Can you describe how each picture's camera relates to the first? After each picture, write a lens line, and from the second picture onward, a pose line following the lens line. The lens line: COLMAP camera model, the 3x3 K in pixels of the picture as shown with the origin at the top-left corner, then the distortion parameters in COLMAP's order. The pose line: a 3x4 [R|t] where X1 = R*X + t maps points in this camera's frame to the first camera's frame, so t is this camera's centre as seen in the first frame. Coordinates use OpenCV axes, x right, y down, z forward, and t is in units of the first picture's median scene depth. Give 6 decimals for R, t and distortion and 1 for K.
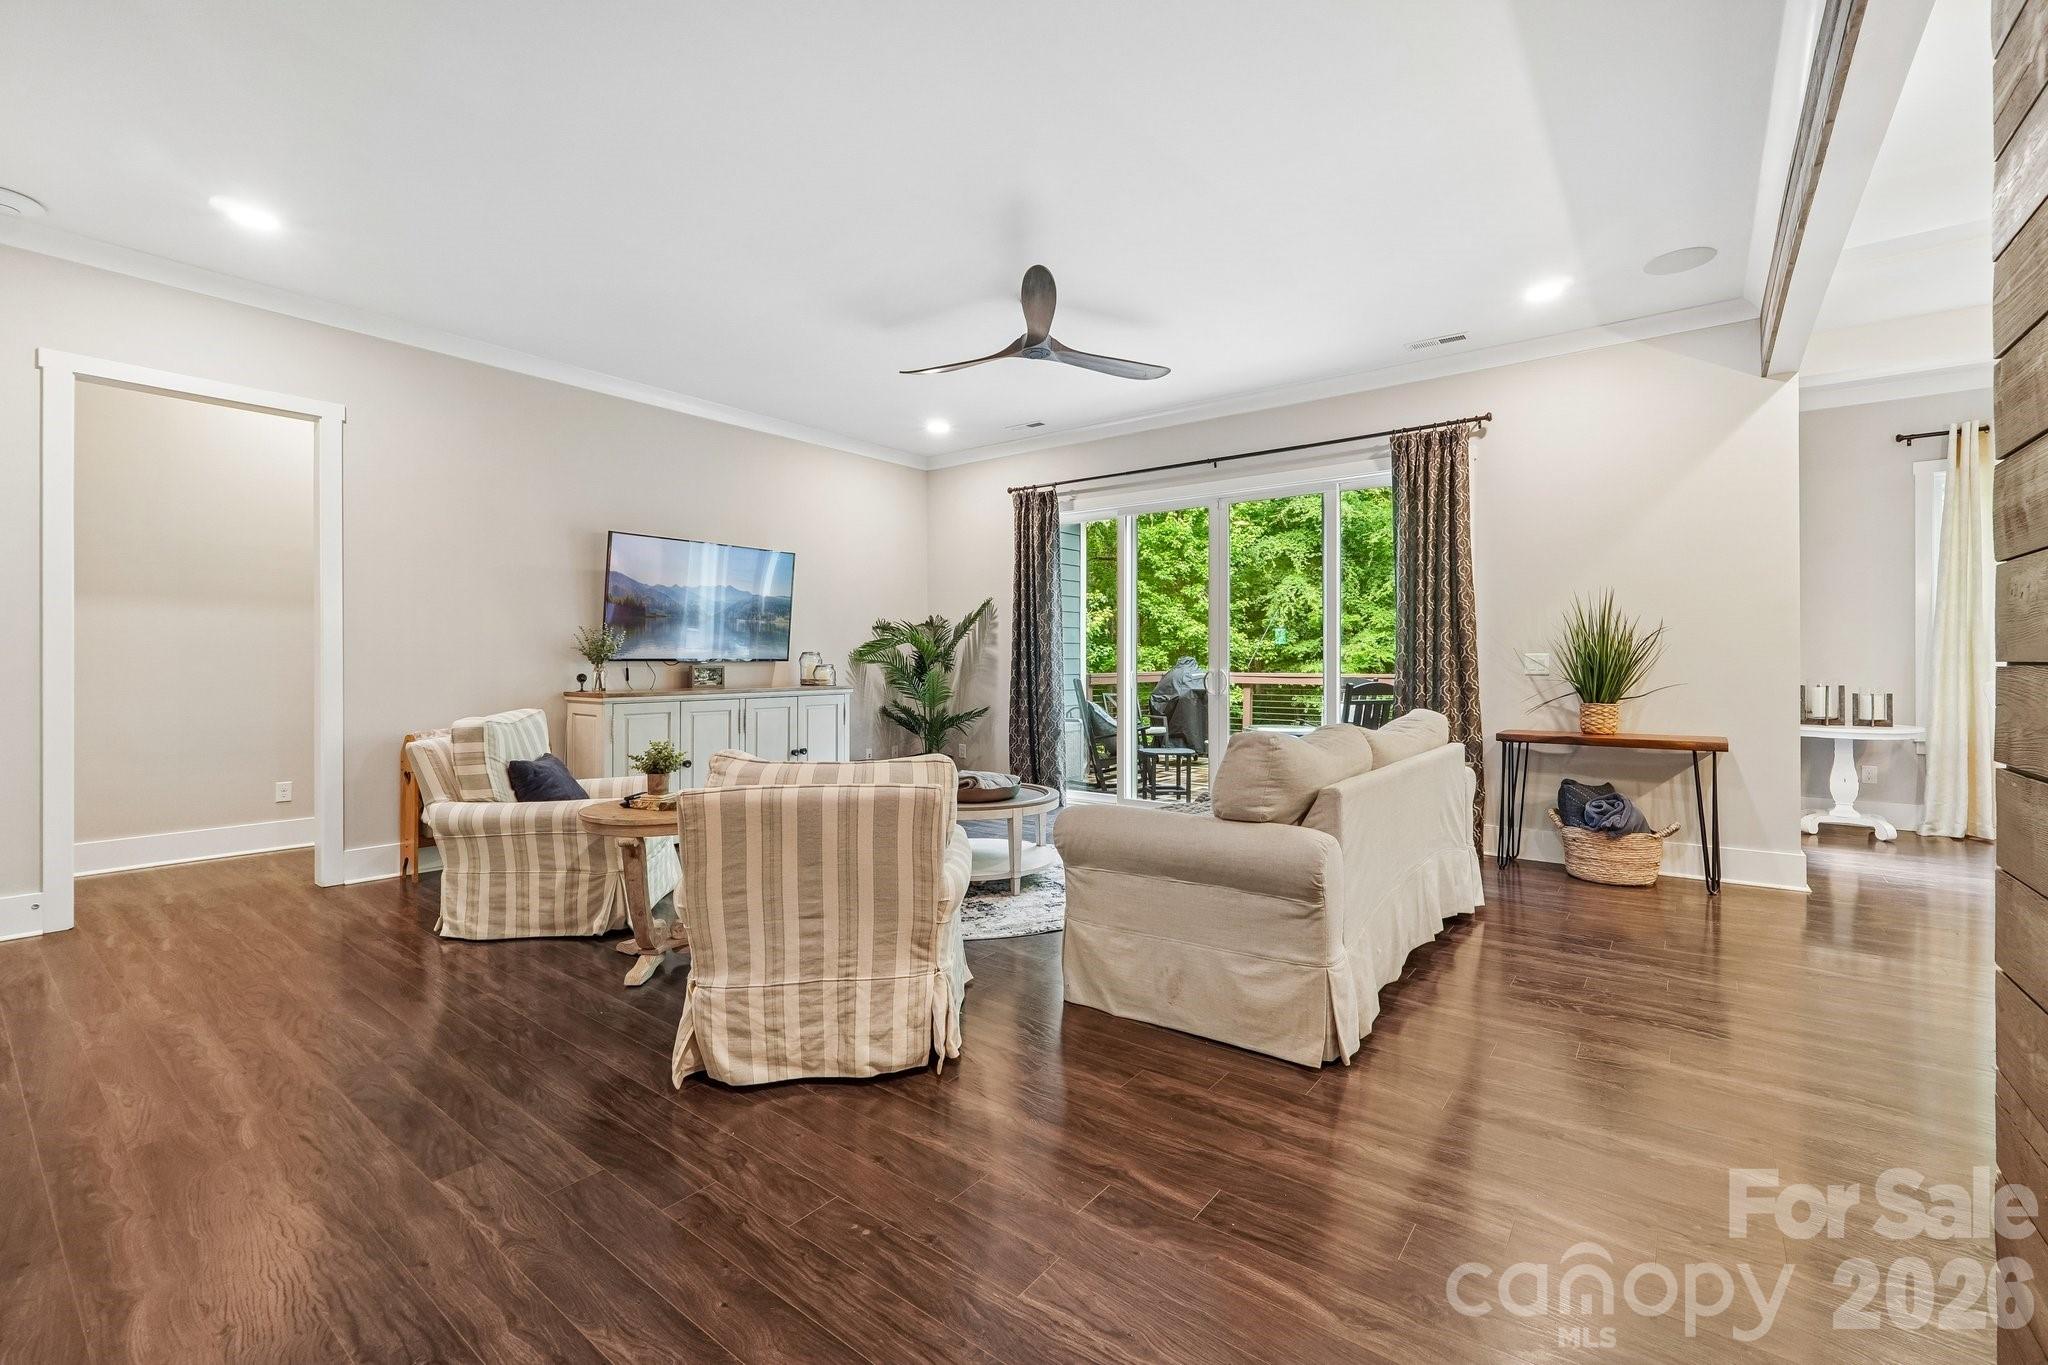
lens RADIAL K [[862.2, 0, 1028.8], [0, 862.2, 662.0], [0, 0, 1]] dist [-0.015775, 0.005932]
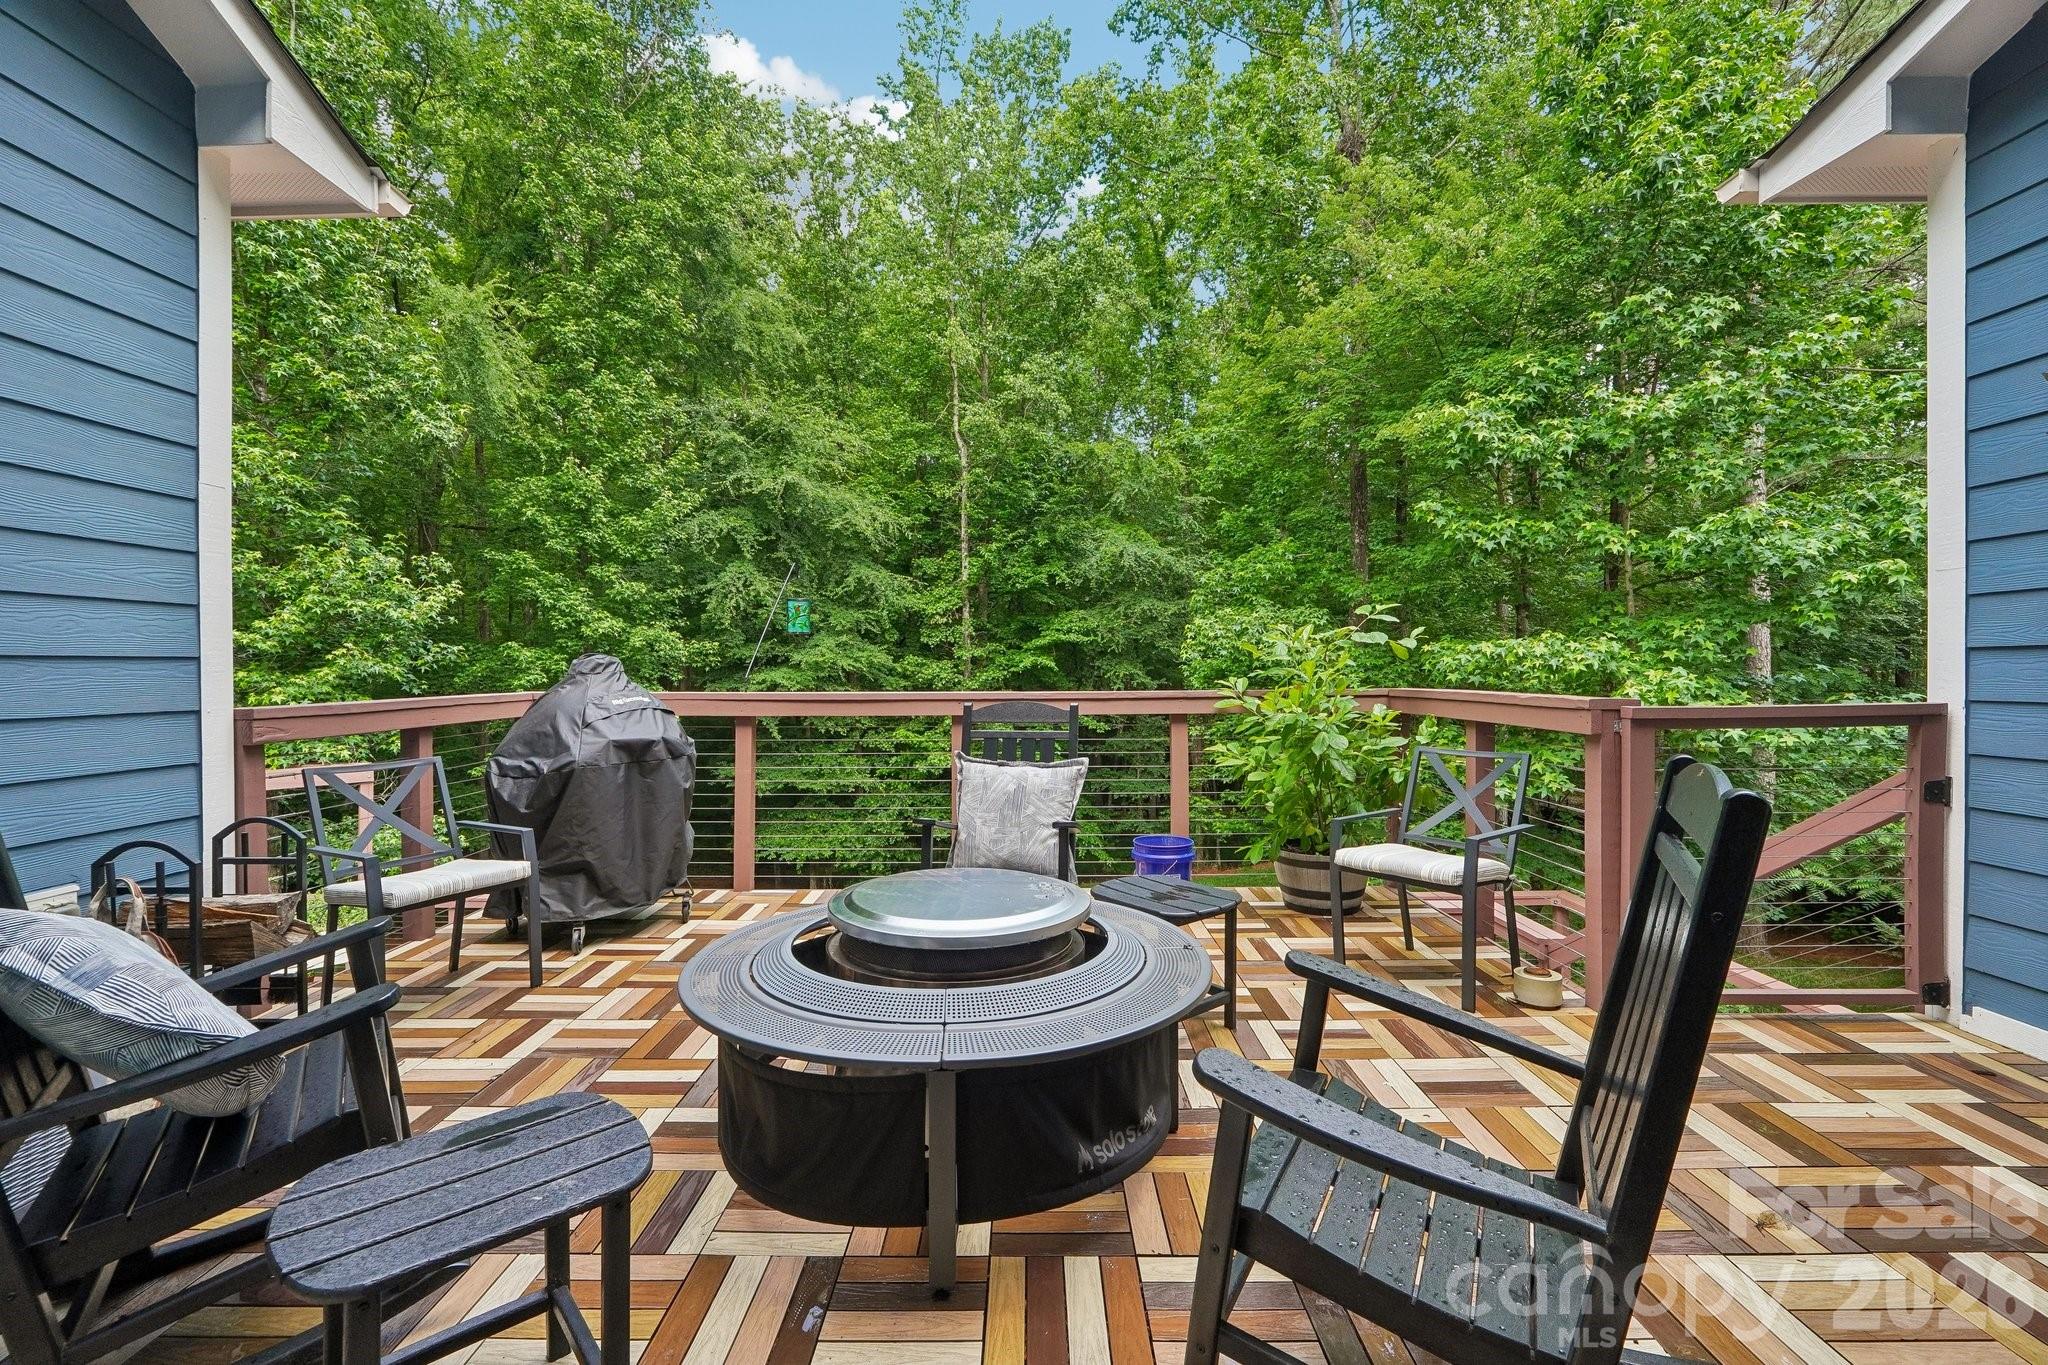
lens RADIAL K [[862.2, 0, 1018.1], [0, 862.2, 671.6], [0, 0, 1]] dist [-0.015775, 0.005932]
pose [[0.802930, -0.005824, 0.596045, 0.207705], [0.004890, 0.999983, 0.003182, 0.002793], [-0.596053, 0.000360, 0.802945, 1.141162]]
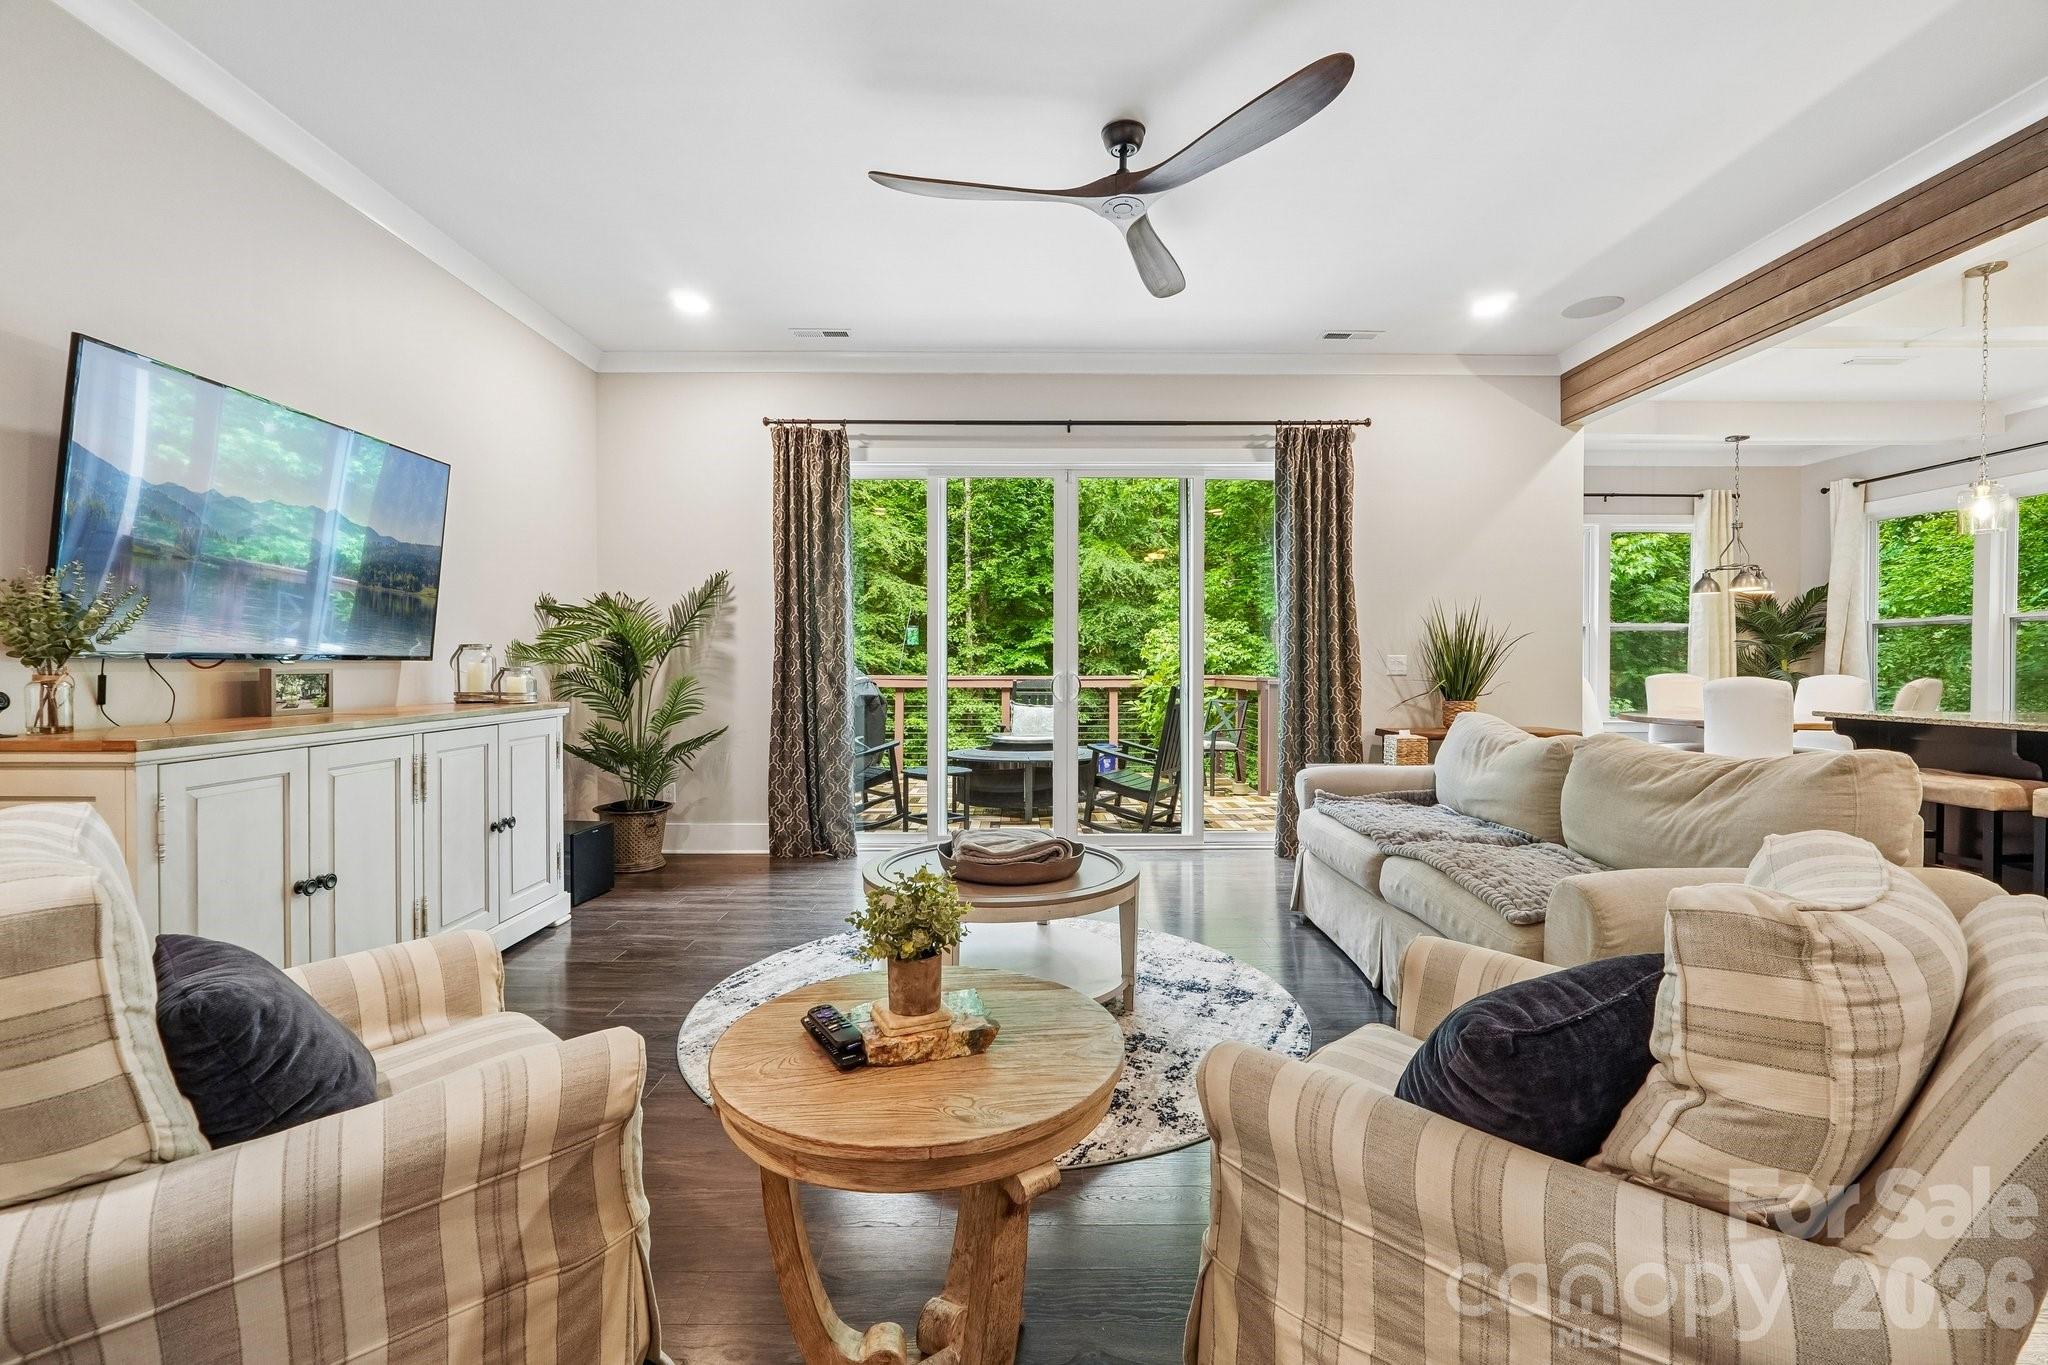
lens RADIAL K [[862.2, 0, 1020.3], [0, 862.2, 669.3], [0, 0, 1]] dist [-0.015775, 0.005932]
pose [[0.791859, -0.002541, 0.610699, -0.399205], [-0.000660, 0.999987, 0.005016, 0.001993], [-0.610704, -0.004375, 0.791847, 0.429636]]
